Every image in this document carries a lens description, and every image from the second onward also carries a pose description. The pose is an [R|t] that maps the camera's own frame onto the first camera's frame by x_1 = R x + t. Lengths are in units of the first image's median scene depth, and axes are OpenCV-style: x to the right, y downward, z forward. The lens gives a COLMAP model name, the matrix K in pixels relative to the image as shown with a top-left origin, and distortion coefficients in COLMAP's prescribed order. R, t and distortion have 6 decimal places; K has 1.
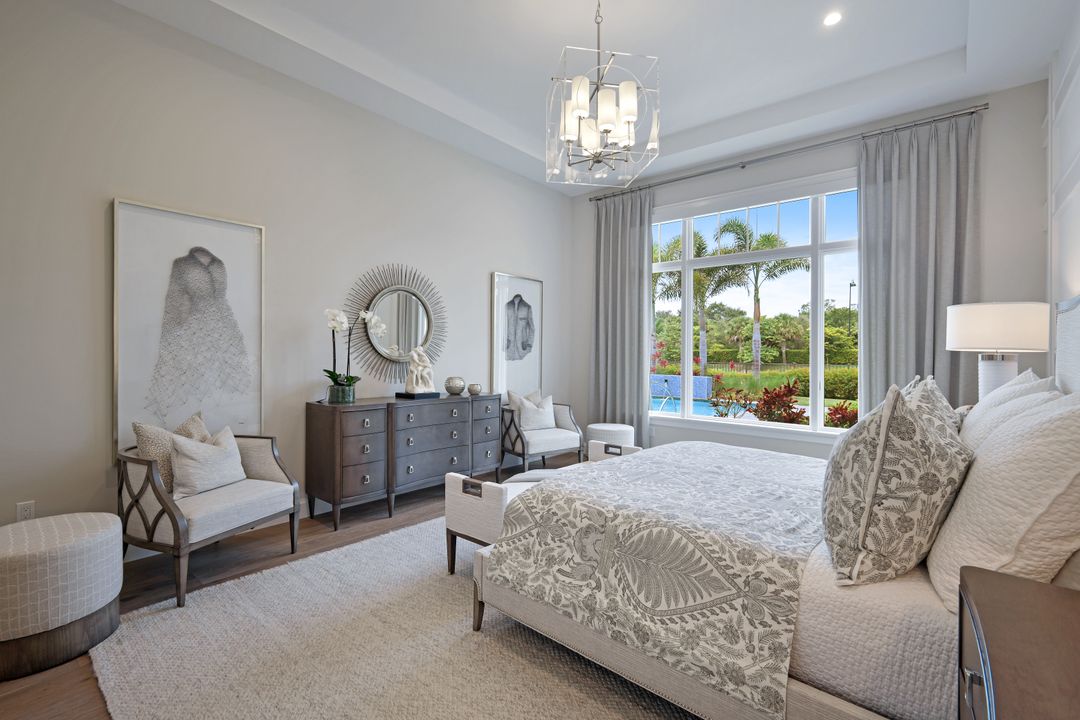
lens RADIAL K [[483.7, 0, 536.2], [0, 483.7, 356.1], [0, 0, 1]] dist [-0.001322, 0.000130]
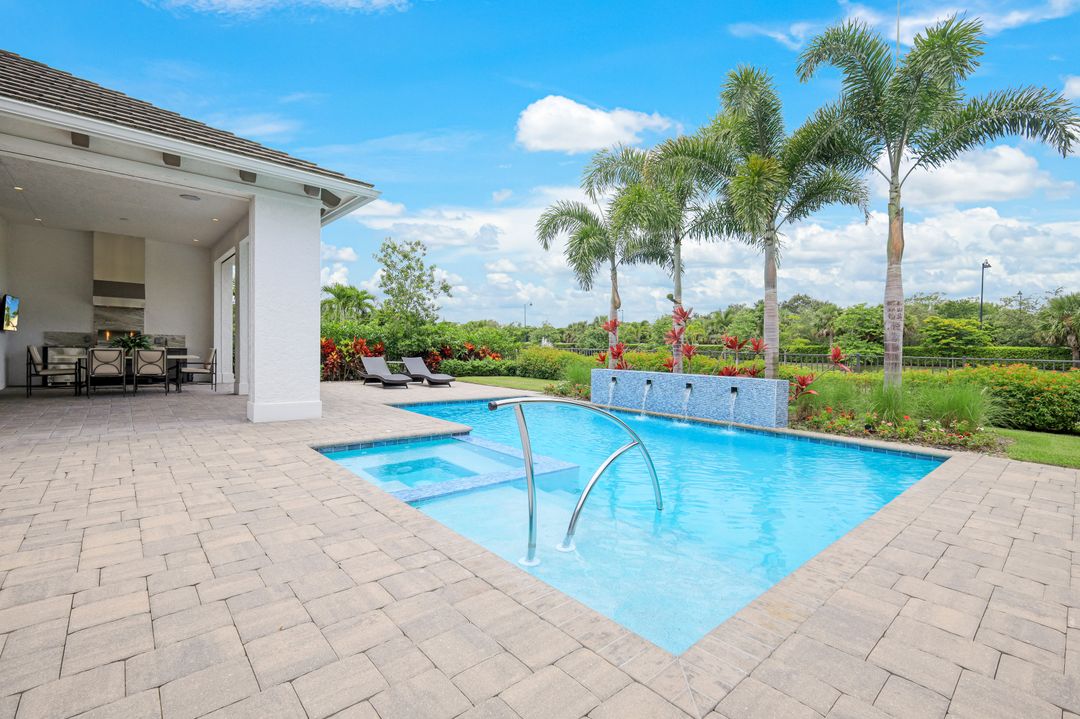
lens RADIAL K [[478.0, 0, 537.0], [0, 478.0, 354.6], [0, 0, 1]] dist [-0.001730, -0.000210]
pose [[0.989317, 0.013477, -0.145159, 0.055030], [-0.013230, 0.999909, 0.002666, 0.005863], [0.145181, -0.000717, 0.989405, 0.146876]]
